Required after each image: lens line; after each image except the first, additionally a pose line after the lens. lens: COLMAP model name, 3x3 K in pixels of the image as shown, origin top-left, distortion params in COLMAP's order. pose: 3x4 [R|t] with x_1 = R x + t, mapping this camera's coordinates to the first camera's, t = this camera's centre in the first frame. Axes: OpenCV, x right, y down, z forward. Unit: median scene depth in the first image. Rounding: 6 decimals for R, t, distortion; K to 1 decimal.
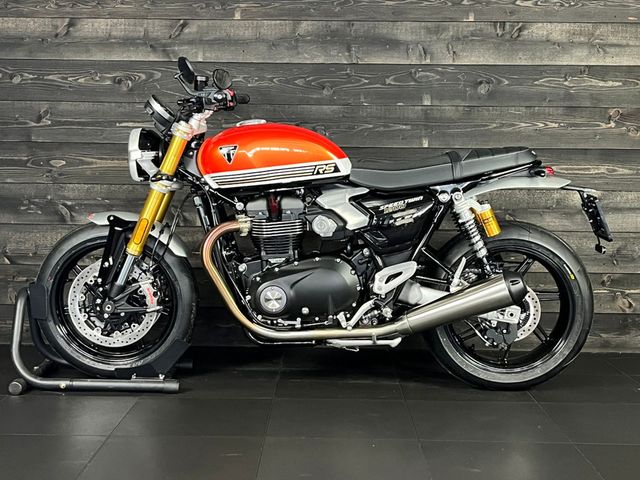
lens RADIAL K [[881.5, 0, 320.0], [0, 881.5, 240.0], [0, 0, 1]] dist [0.034358, -0.063793]
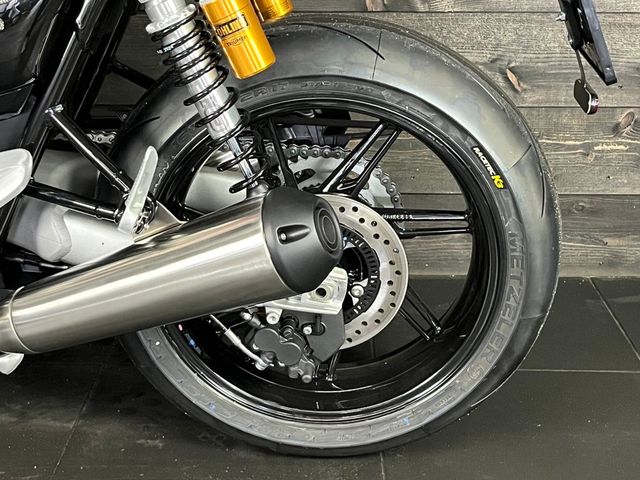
lens RADIAL K [[1055.5, 0, 320.0], [0, 1055.5, 240.0], [0, 0, 1]] dist [0.016952, 0.025603]
pose [[0.999954, -0.008815, -0.003831, 0.216397], [0.009493, 0.968198, 0.250007, -0.041622], [0.001505, -0.250032, 0.968237, 0.587882]]
